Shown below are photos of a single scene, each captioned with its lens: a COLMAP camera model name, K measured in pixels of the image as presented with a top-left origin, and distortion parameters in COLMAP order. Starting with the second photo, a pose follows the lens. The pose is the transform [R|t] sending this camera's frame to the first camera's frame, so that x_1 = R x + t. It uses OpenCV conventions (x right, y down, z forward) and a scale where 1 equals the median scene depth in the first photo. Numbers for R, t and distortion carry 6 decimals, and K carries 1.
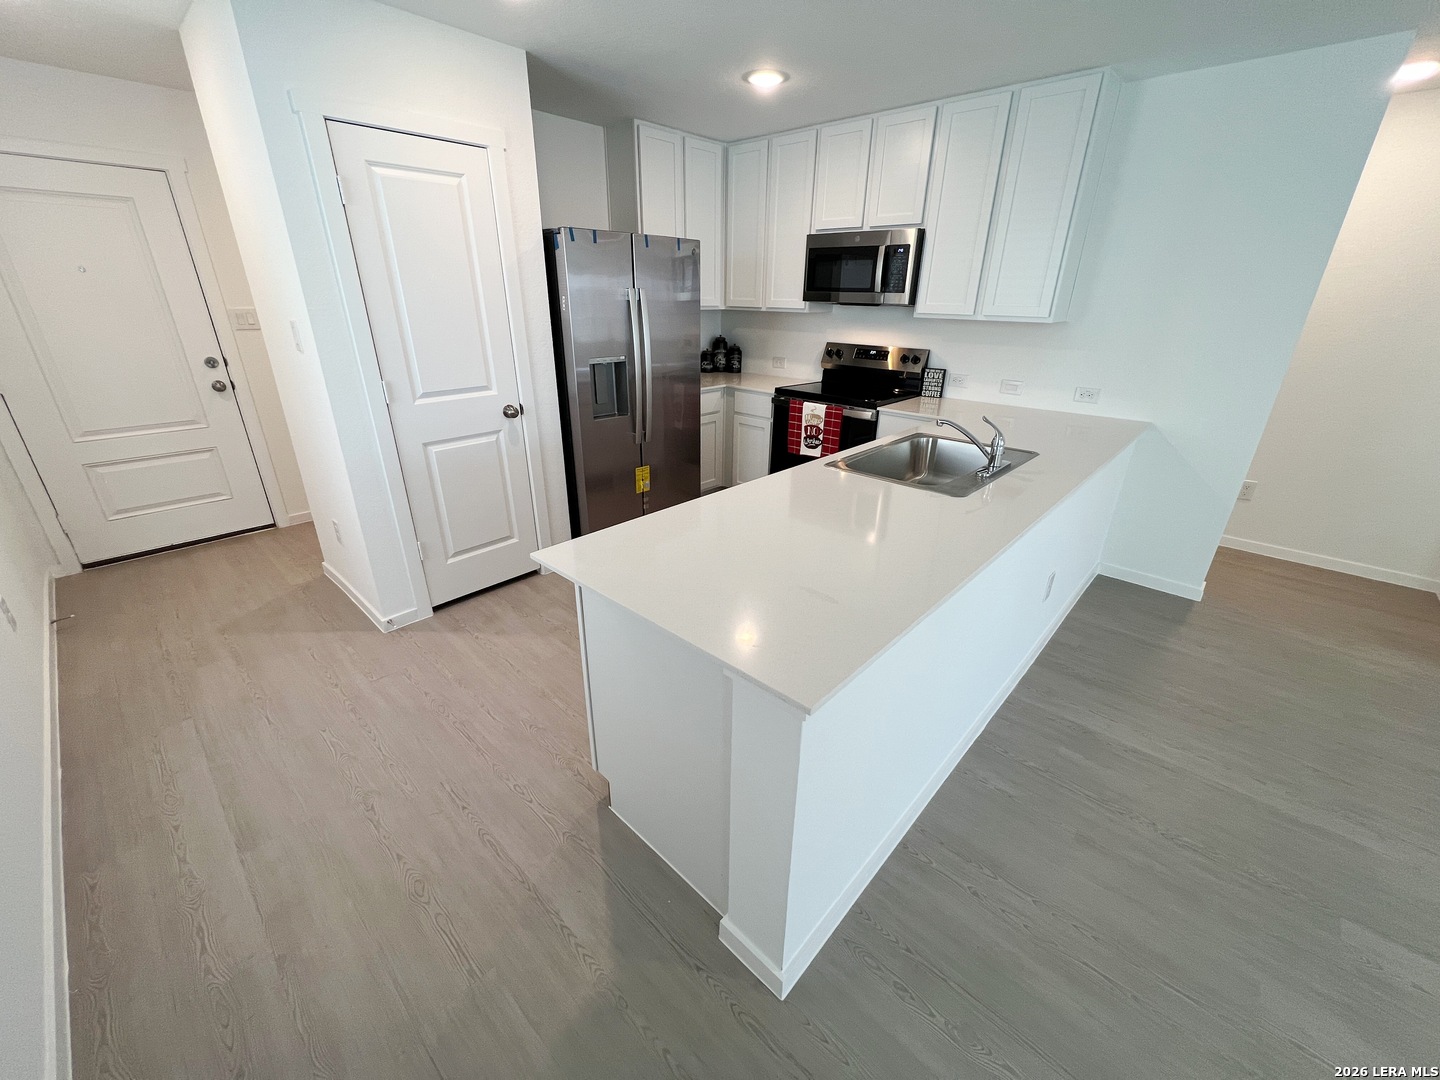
lens RADIAL K [[574.6, 0, 719.0], [0, 574.6, 539.3], [0, 0, 1]] dist [-0.001379, 0.000091]
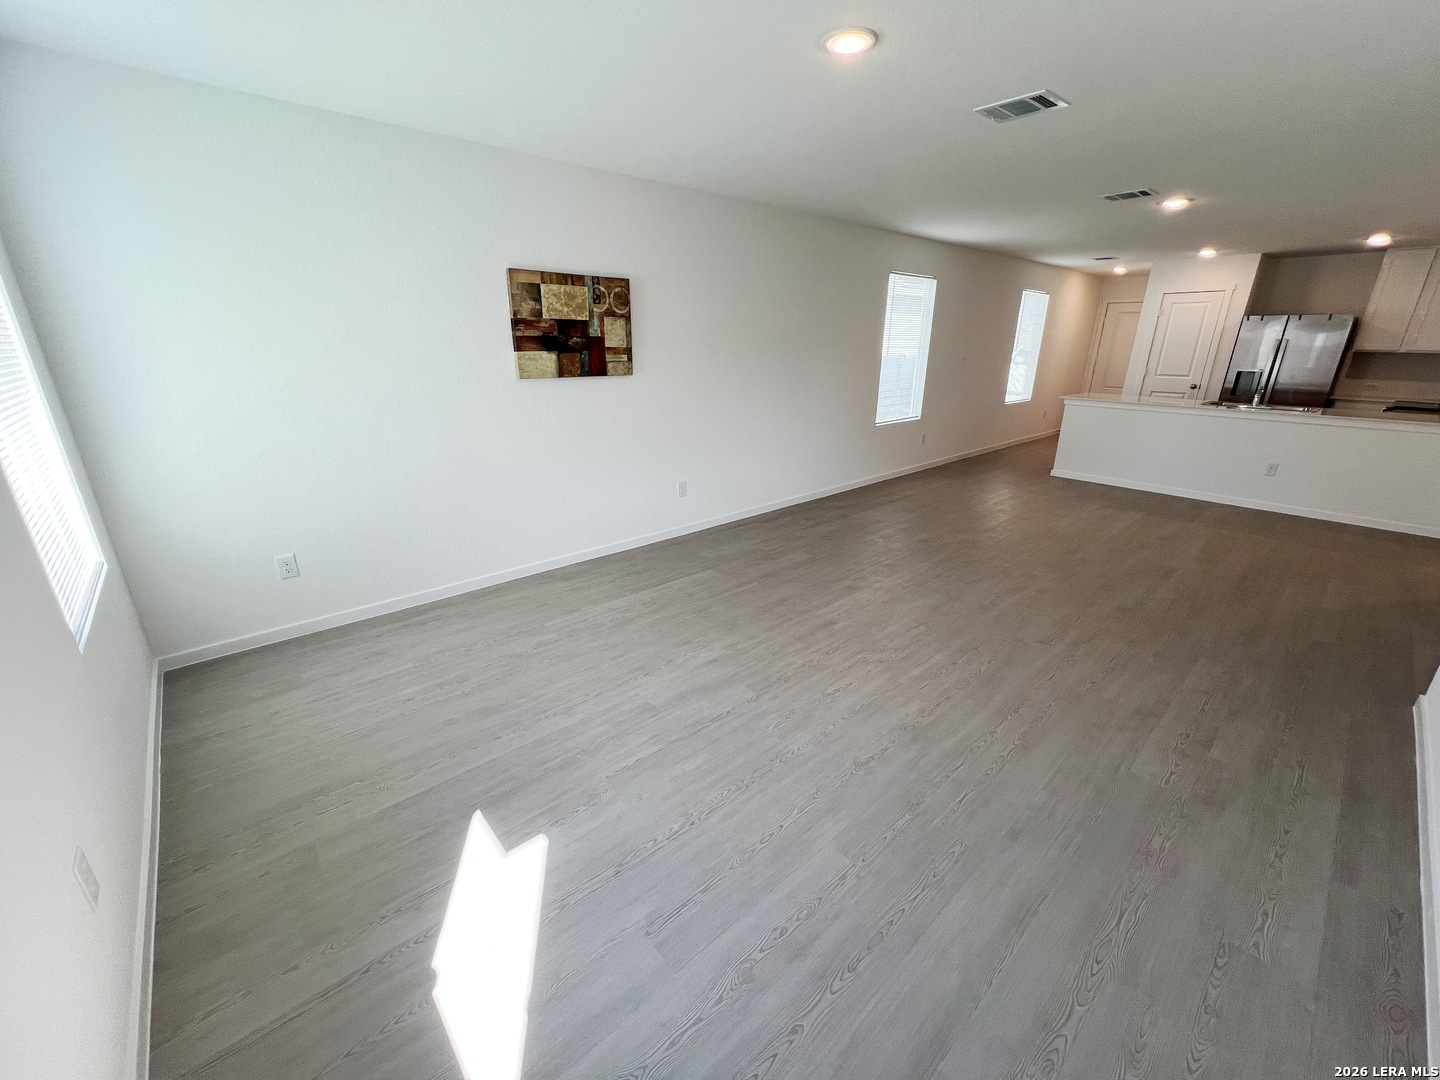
lens RADIAL K [[574.6, 0, 719.0], [0, 574.6, 539.3], [0, 0, 1]] dist [-0.001379, 0.000091]
pose [[-0.093380, 0.317732, -0.943571, 1.995567], [-0.399456, 0.856136, 0.327822, 0.297031], [0.911984, 0.407527, 0.046974, -0.623518]]
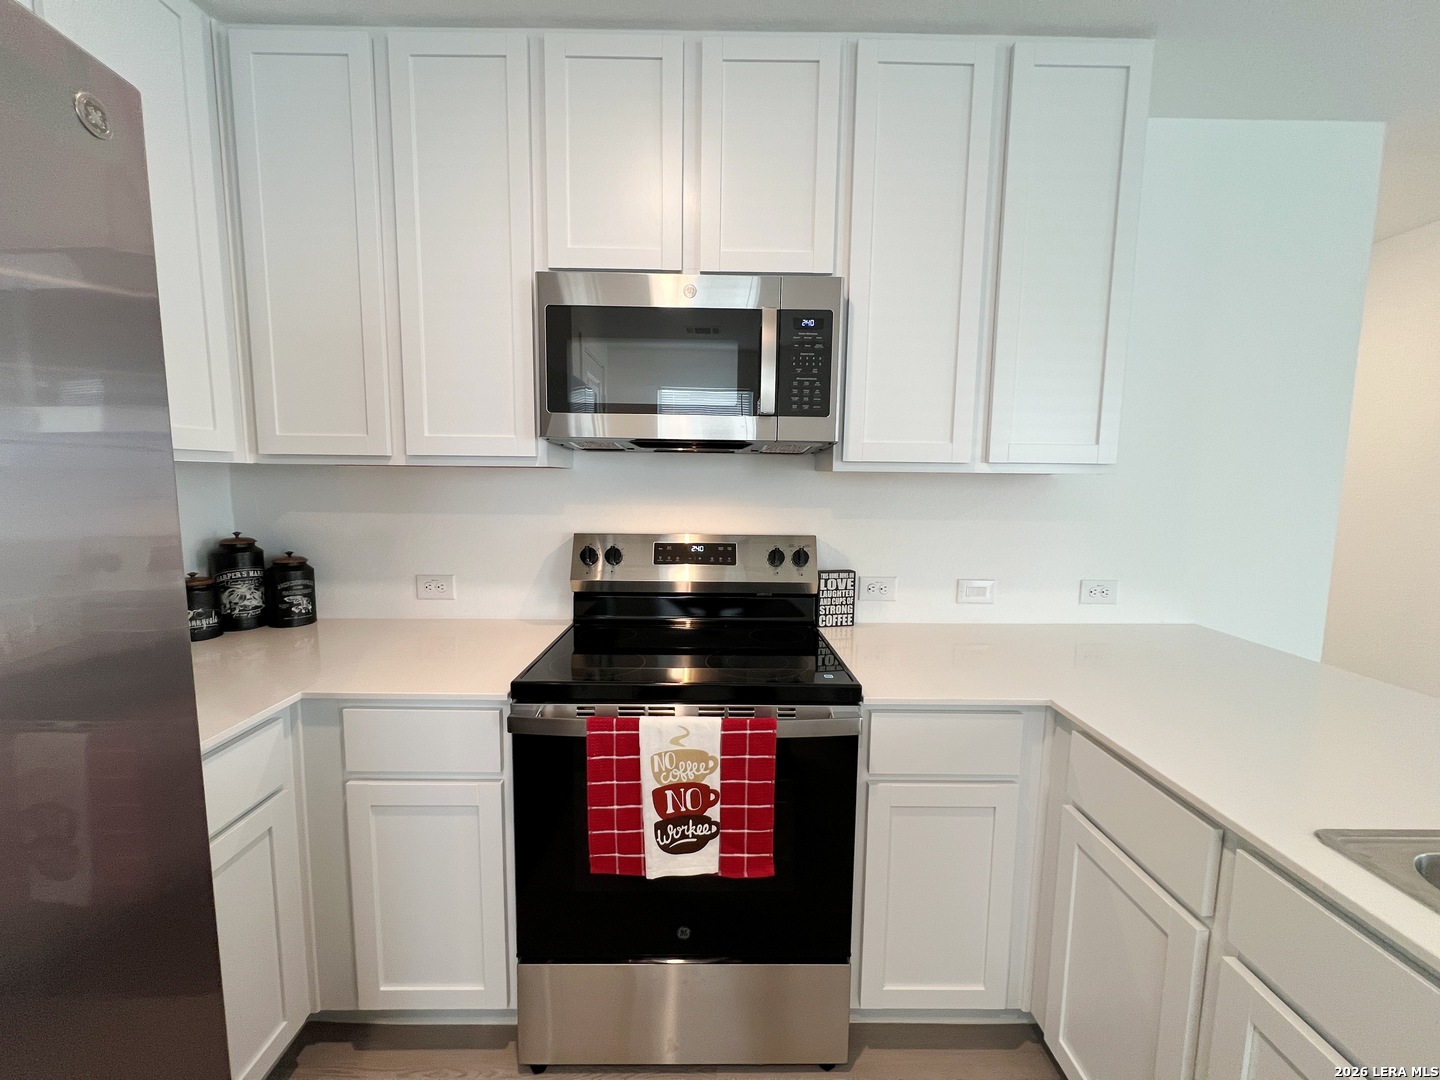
lens RADIAL K [[574.6, 0, 719.0], [0, 574.6, 539.3], [0, 0, 1]] dist [-0.001379, 0.000091]
pose [[0.726124, -0.077871, 0.683140, -0.032572], [0.269475, 0.946308, -0.178562, -0.272499], [-0.632556, 0.313747, 0.708121, 0.734637]]
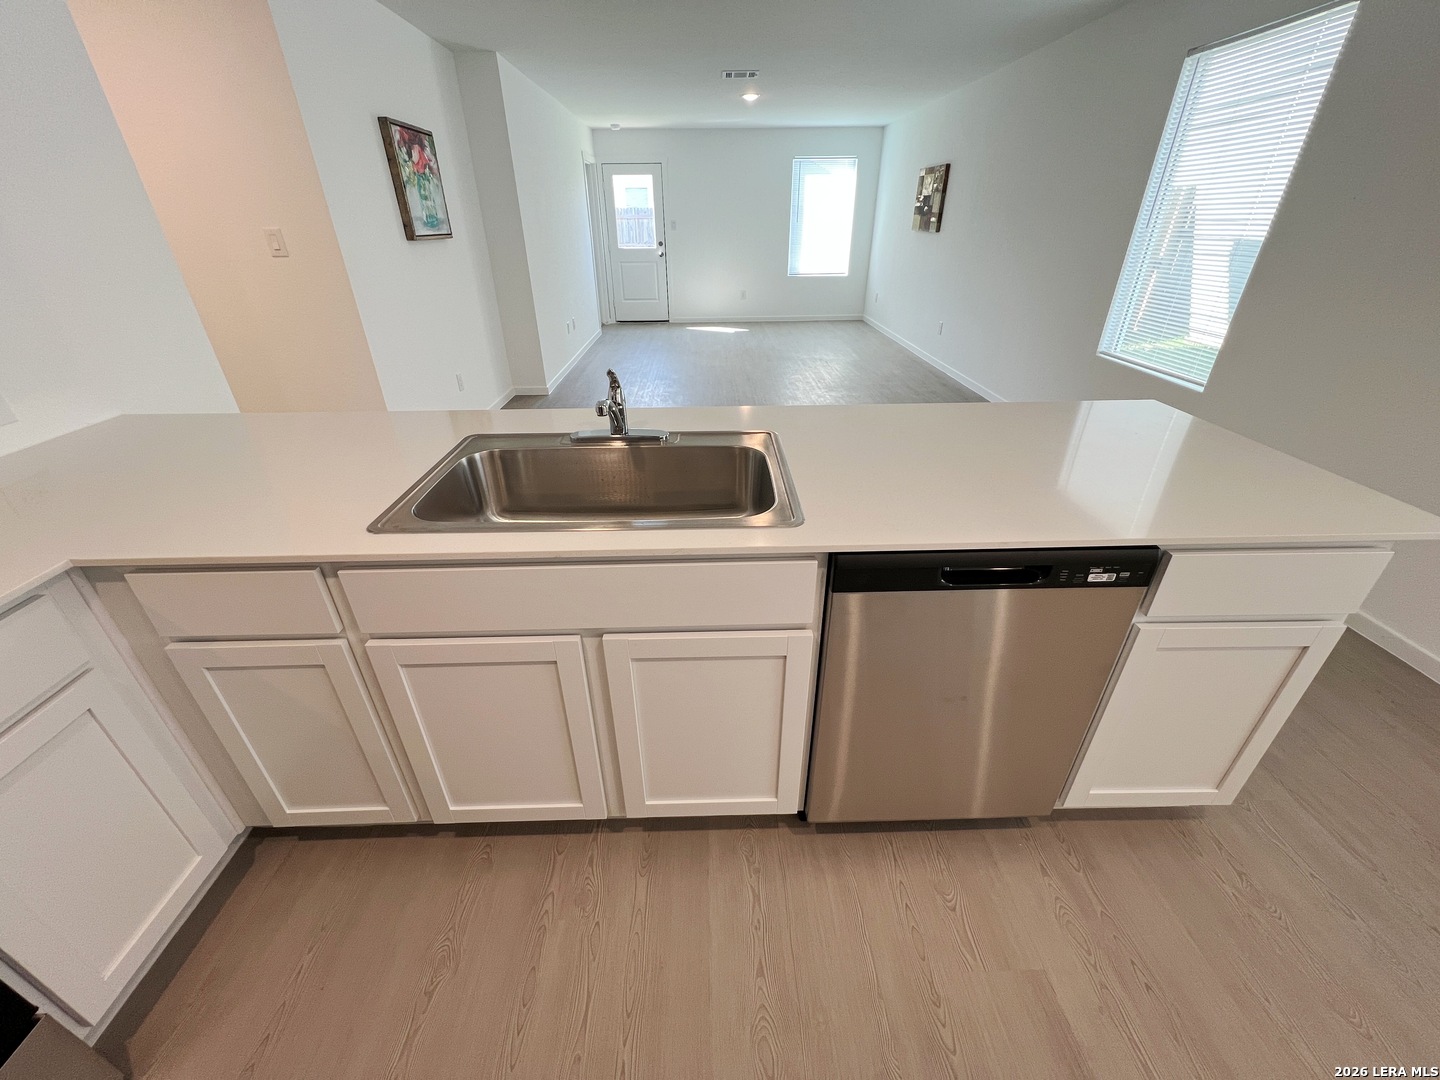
lens RADIAL K [[574.6, 0, 719.0], [0, 574.6, 539.3], [0, 0, 1]] dist [-0.001379, 0.000091]
pose [[-0.700444, -0.353863, 0.619806, -0.047191], [0.281736, 0.660813, 0.695666, -0.300455], [-0.655746, 0.661897, -0.363167, 0.772600]]
